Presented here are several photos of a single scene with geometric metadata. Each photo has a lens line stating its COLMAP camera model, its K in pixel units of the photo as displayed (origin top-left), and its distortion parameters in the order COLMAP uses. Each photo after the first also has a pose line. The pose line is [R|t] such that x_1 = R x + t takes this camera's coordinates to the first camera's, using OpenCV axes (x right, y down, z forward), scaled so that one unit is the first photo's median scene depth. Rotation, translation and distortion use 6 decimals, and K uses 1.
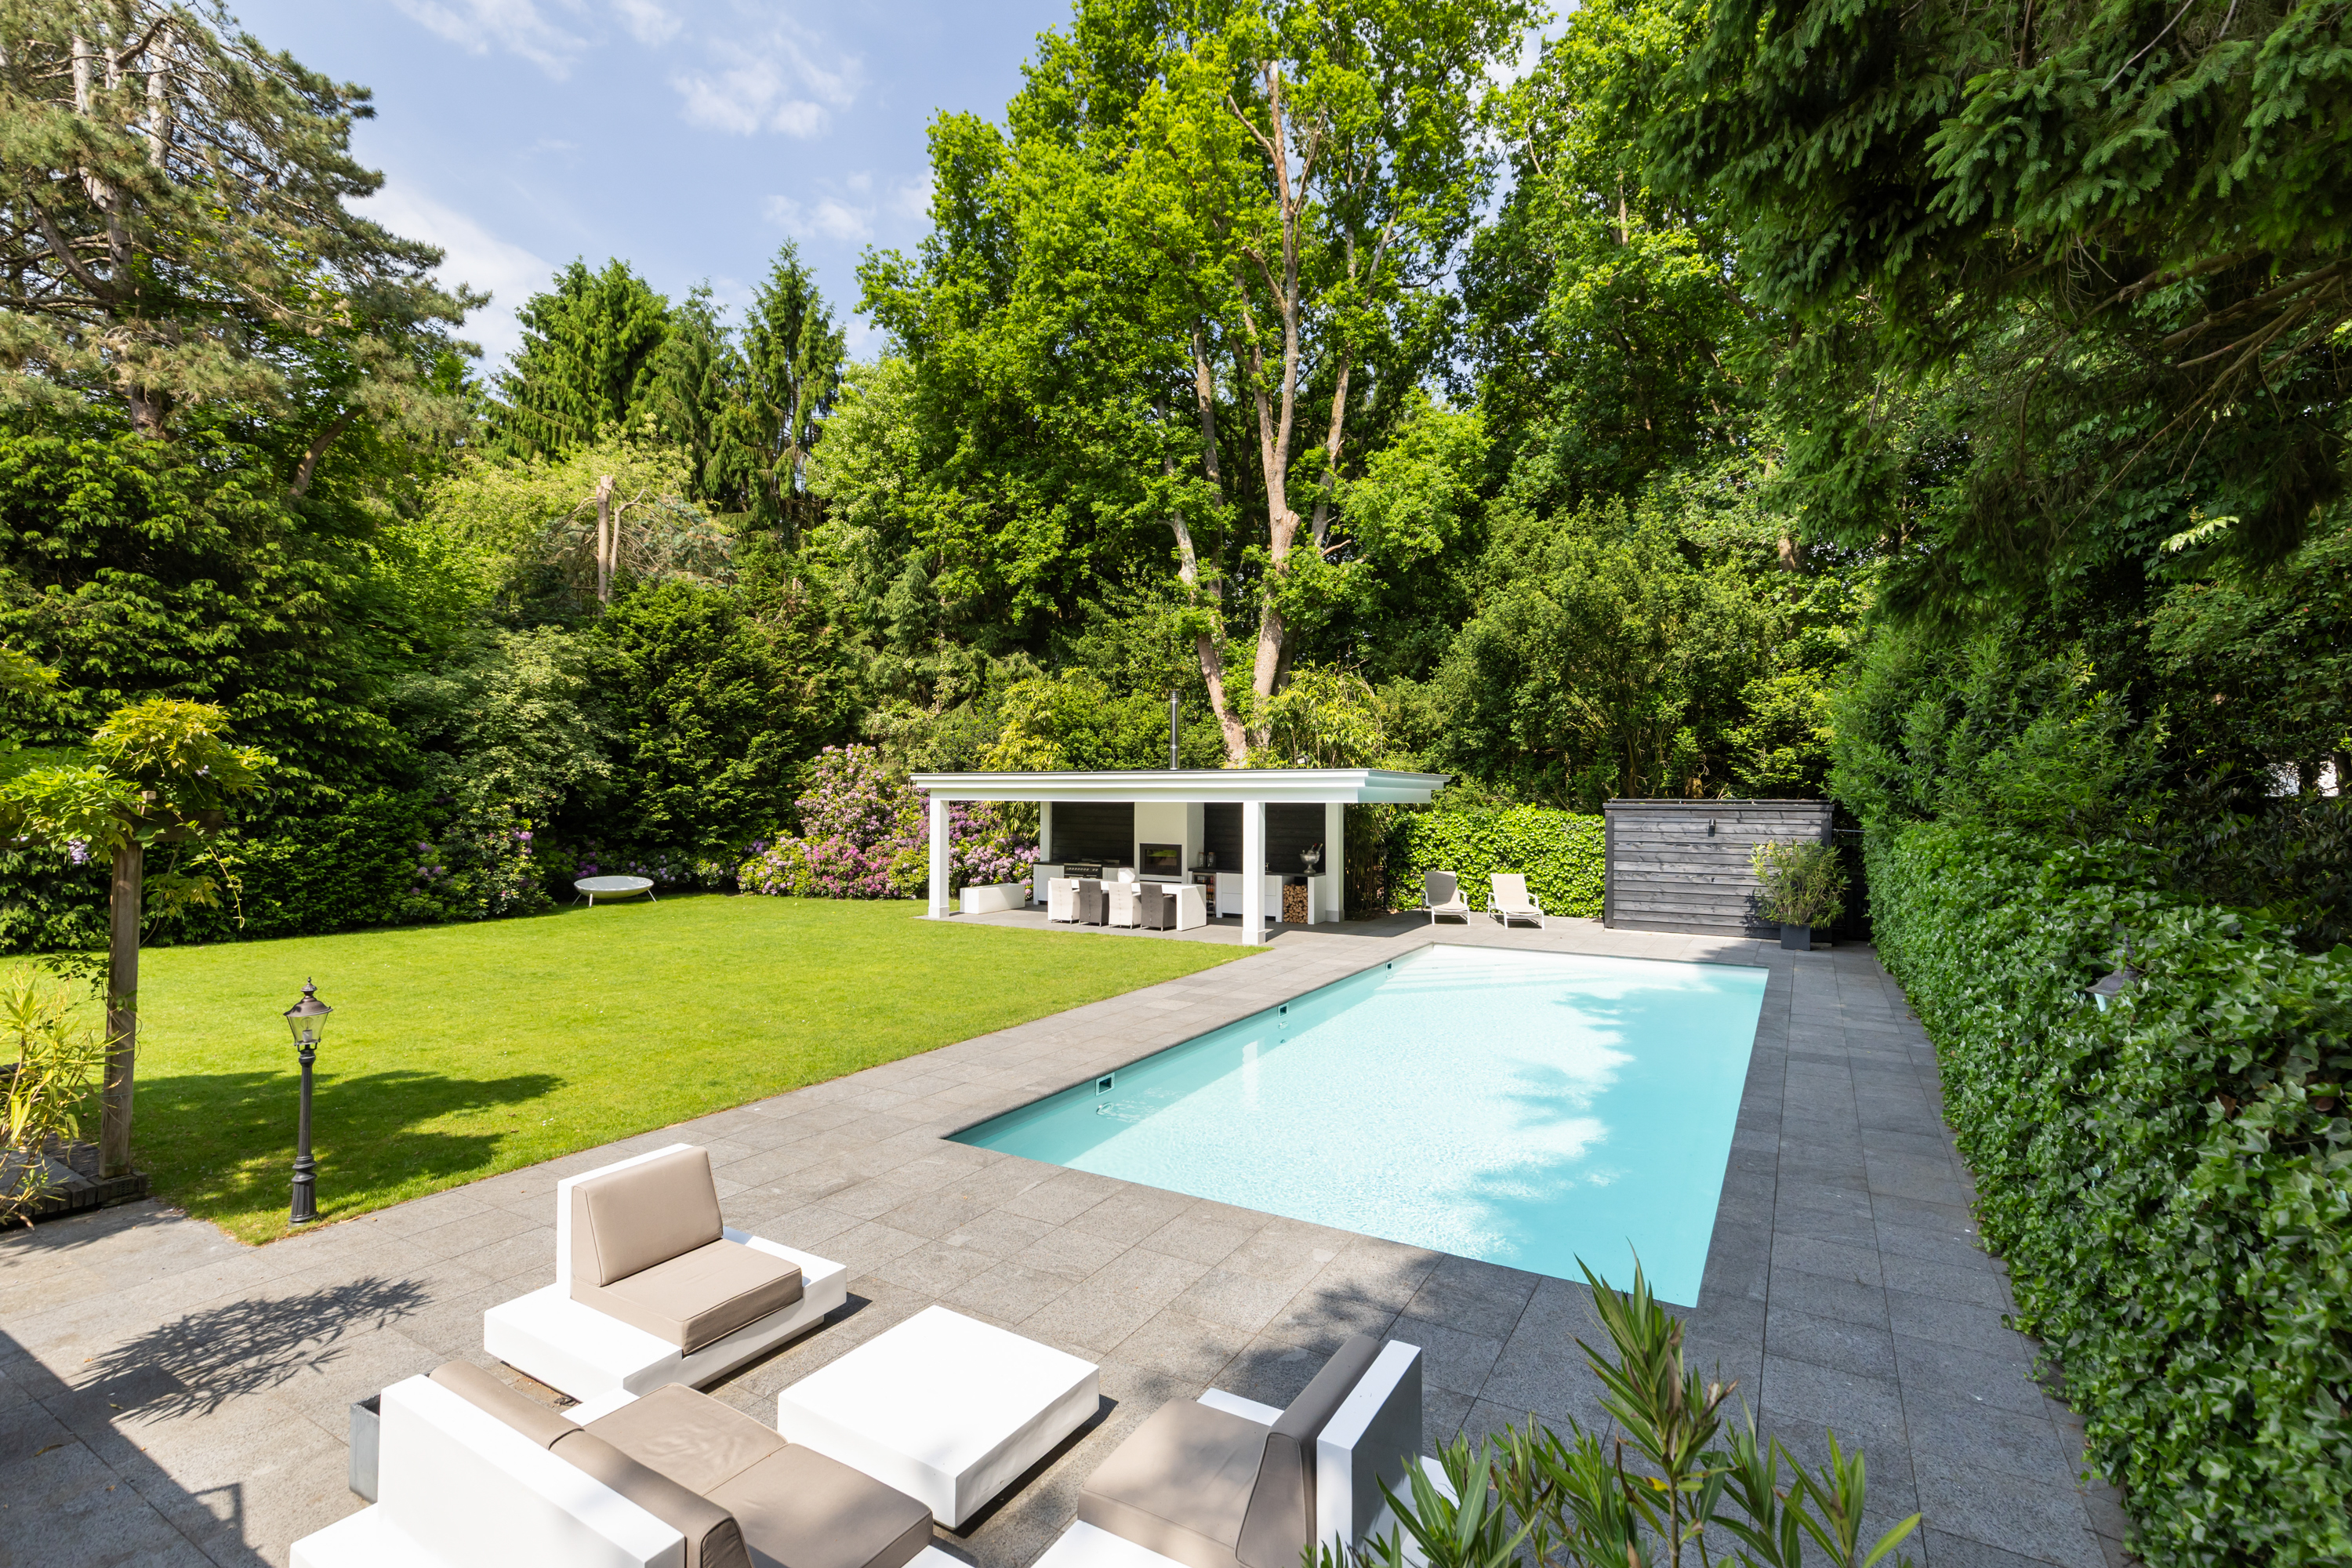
lens RADIAL K [[1043.4, 0, 1176.0], [0, 1043.4, 784.0], [0, 0, 1]] dist [0.003983, 0.000073]
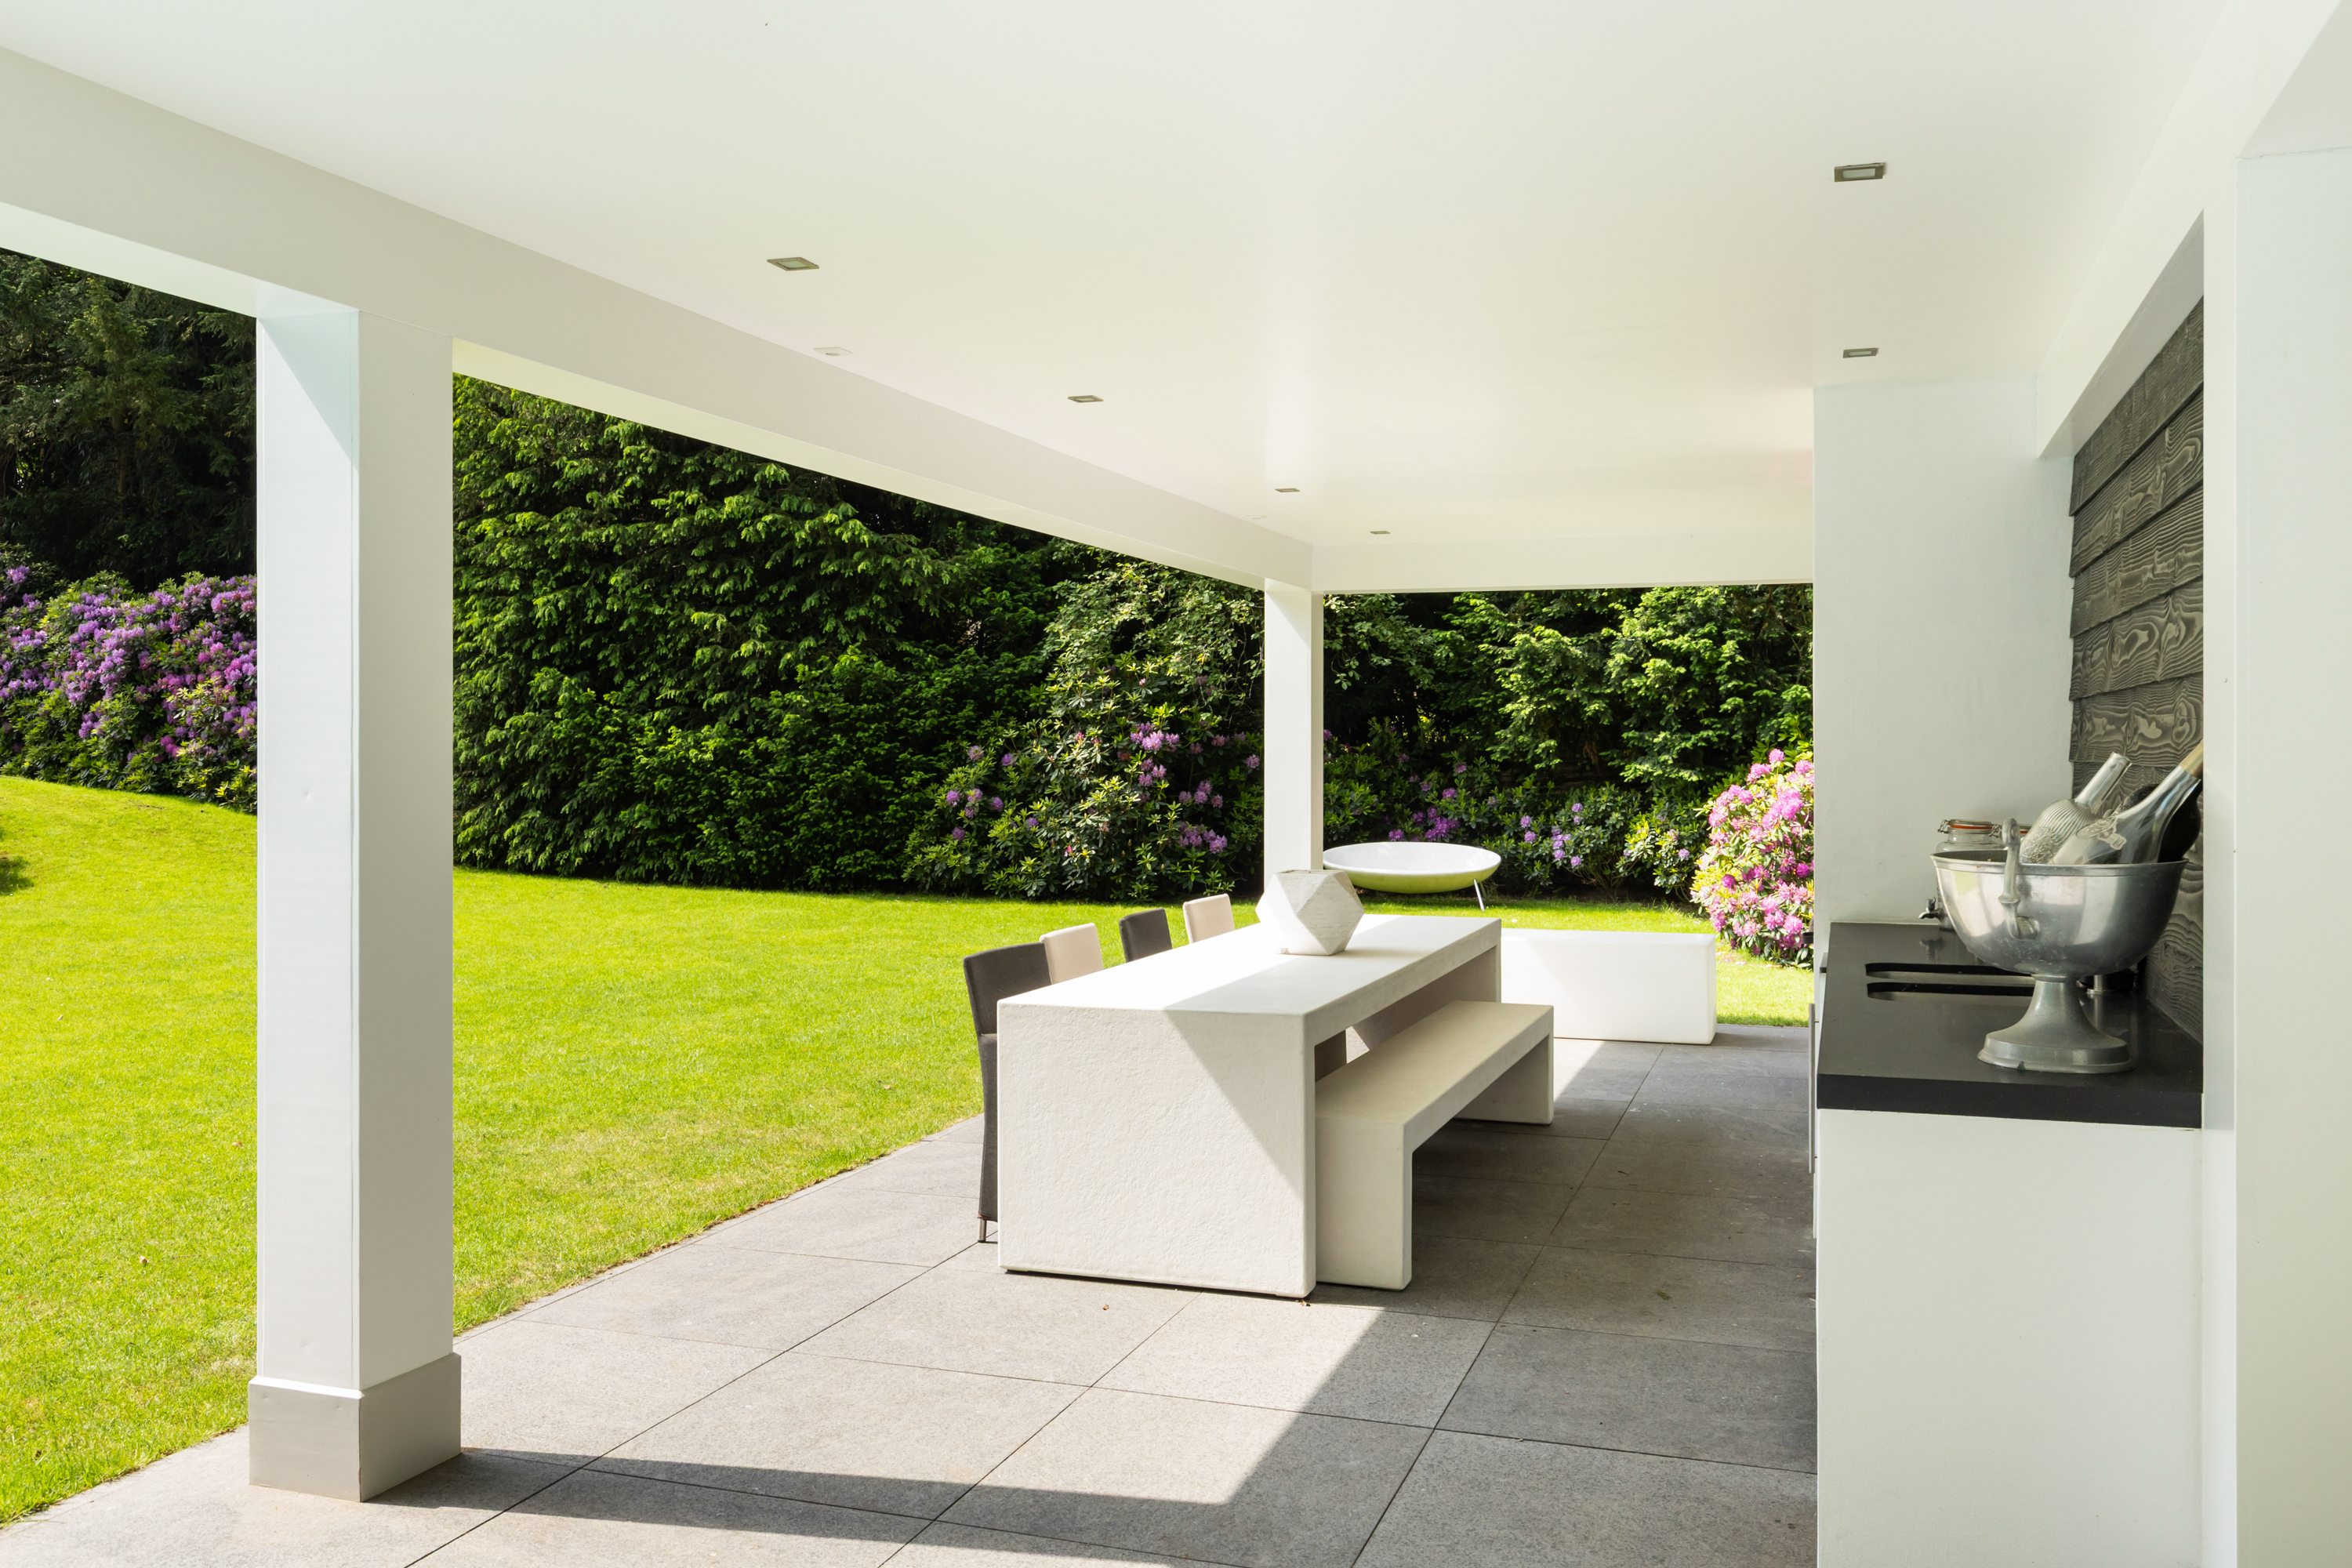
lens RADIAL K [[1988.9, 0, 1178.0], [0, 1988.9, 748.0], [0, 0, 1]] dist [0.006763, -0.001357]
pose [[0.212777, -0.001384, -0.977100, 0.547760], [0.010374, 0.999946, 0.000843, 0.099792], [0.977046, -0.010316, 0.212780, 1.537990]]
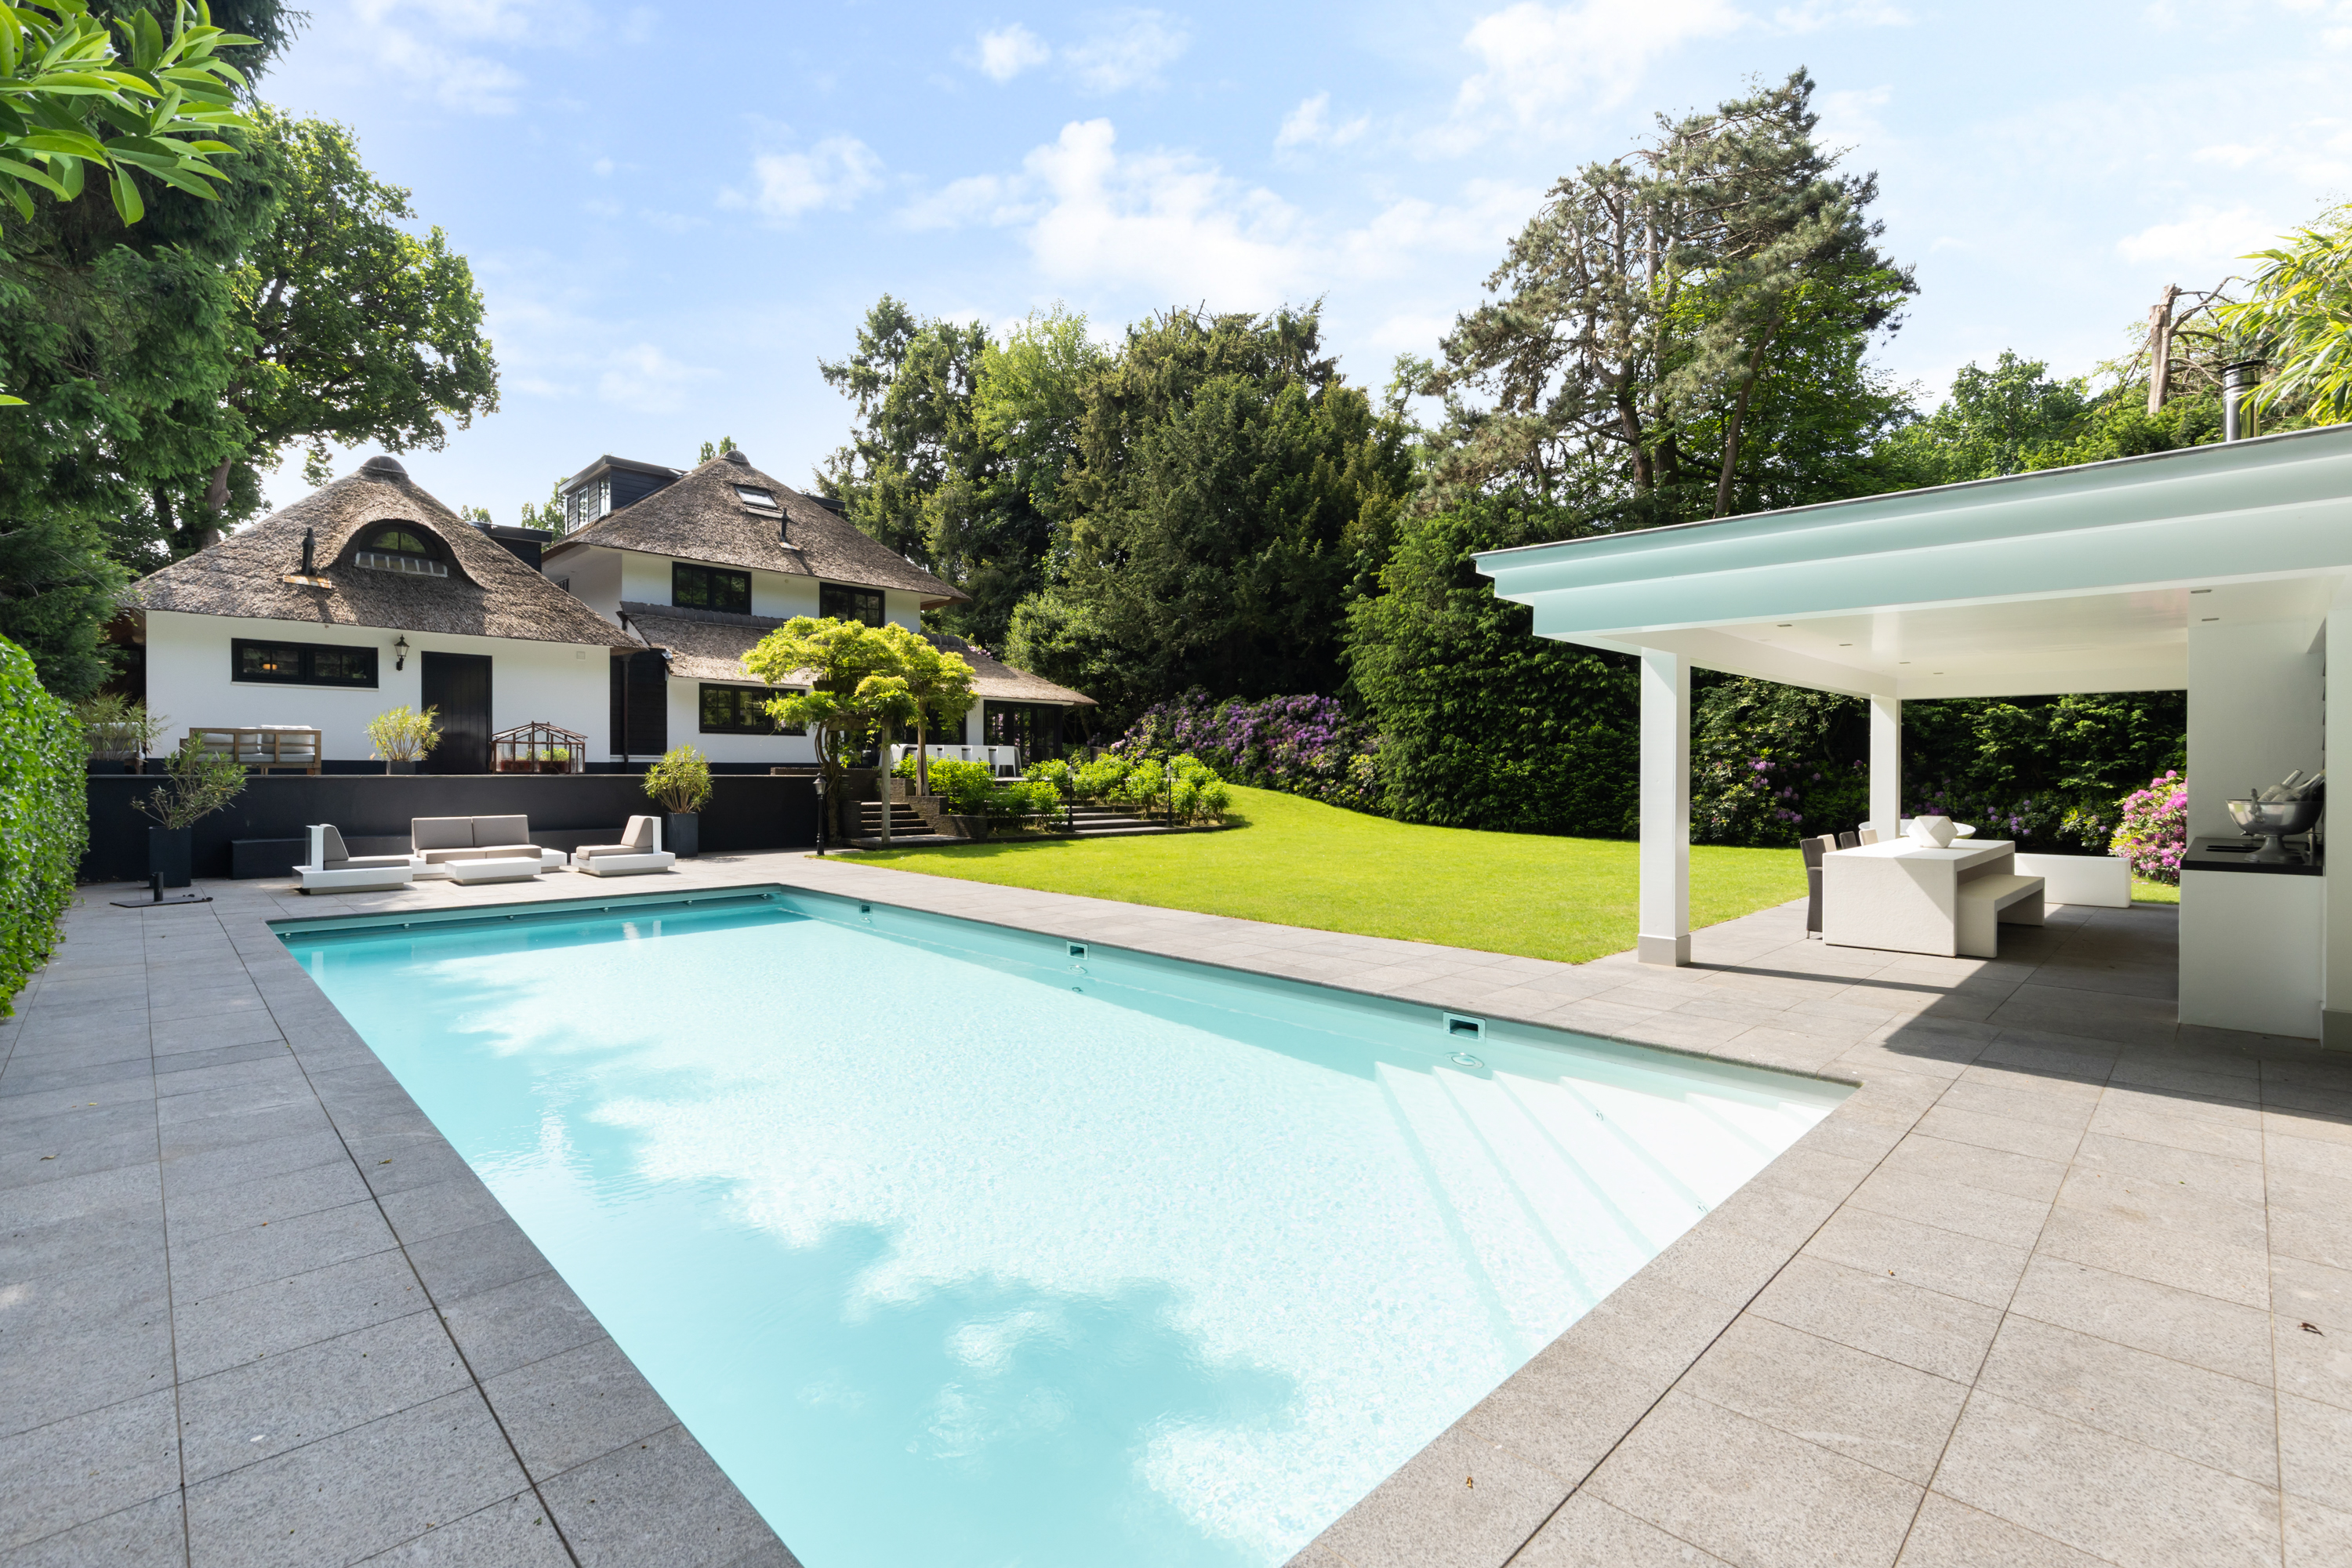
lens RADIAL K [[1045.2, 0, 1183.3], [0, 1045.2, 777.0], [0, 0, 1]] dist [0.000619, 0.000351]
pose [[-0.248989, 0.004856, -0.968494, 0.852169], [0.009563, 0.999951, 0.002555, 0.099459], [0.968459, -0.008625, -0.249023, 1.371878]]
